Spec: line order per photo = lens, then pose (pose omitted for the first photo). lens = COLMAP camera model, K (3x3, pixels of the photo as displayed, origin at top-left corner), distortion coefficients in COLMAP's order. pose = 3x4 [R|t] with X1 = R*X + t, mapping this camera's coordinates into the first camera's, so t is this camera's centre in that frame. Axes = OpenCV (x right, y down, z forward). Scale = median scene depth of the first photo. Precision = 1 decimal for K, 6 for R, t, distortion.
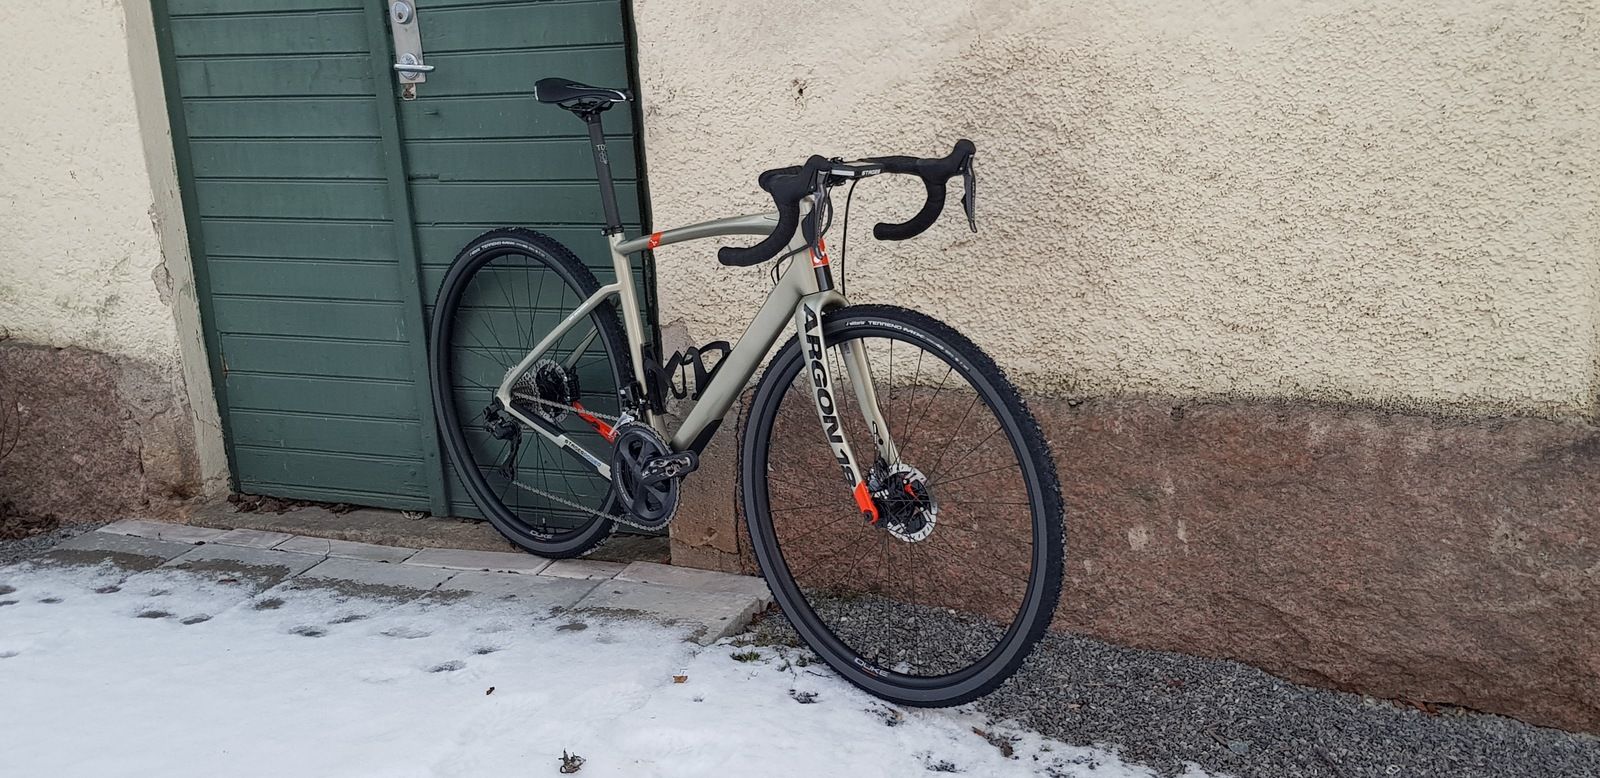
lens RADIAL K [[1430.9, 0, 800.0], [0, 1430.9, 389.0], [0, 0, 1]] dist [0.056212, -0.110407]
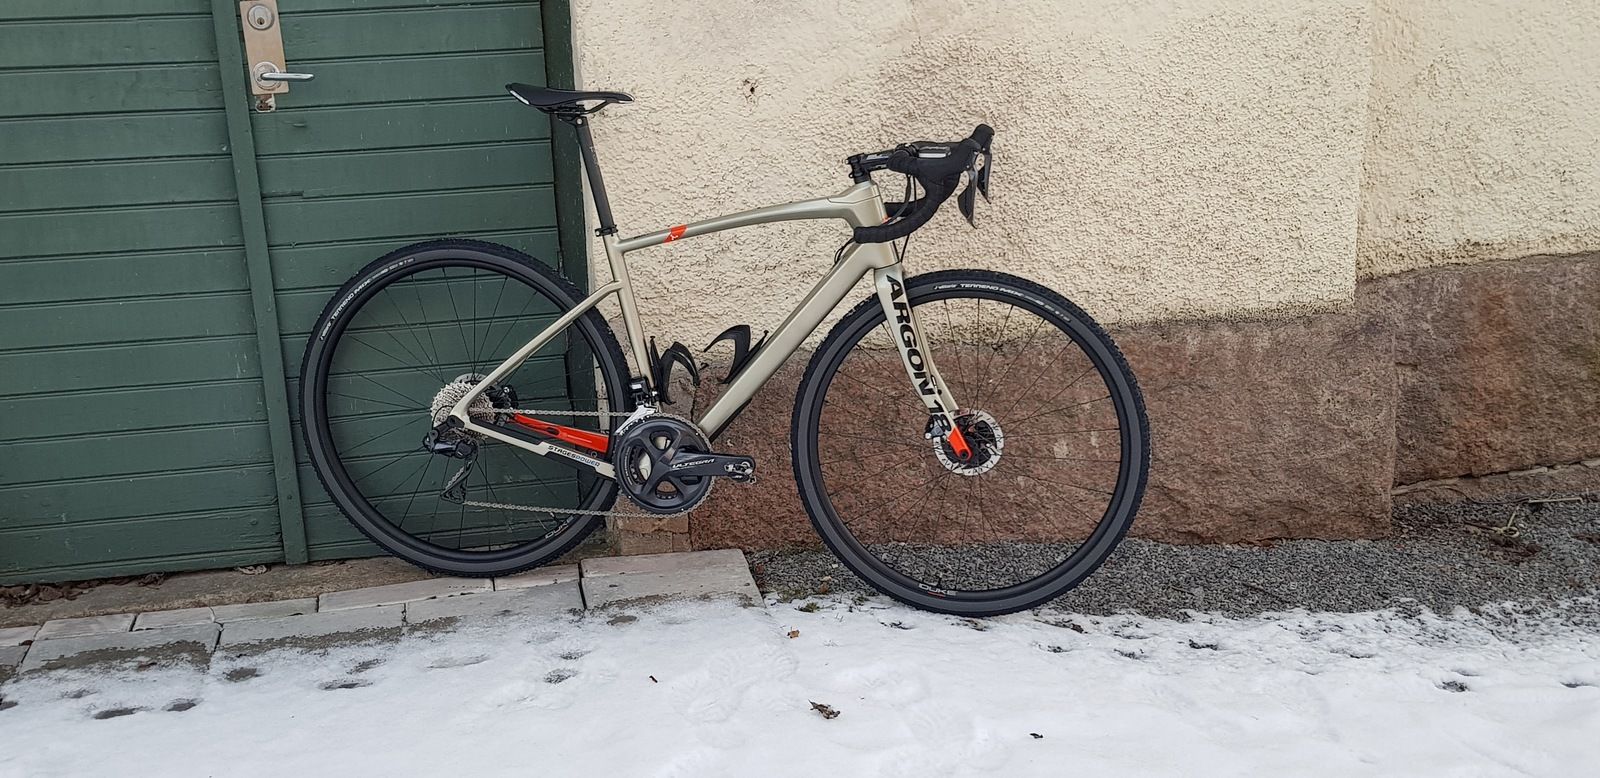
lens RADIAL K [[1430.9, 0, 800.0], [0, 1430.9, 389.0], [0, 0, 1]] dist [0.056212, -0.110407]
pose [[0.868127, -0.124528, 0.480467, -0.548678], [0.126817, 0.991535, 0.027848, -0.009497], [-0.479867, 0.036756, 0.876571, 0.043349]]
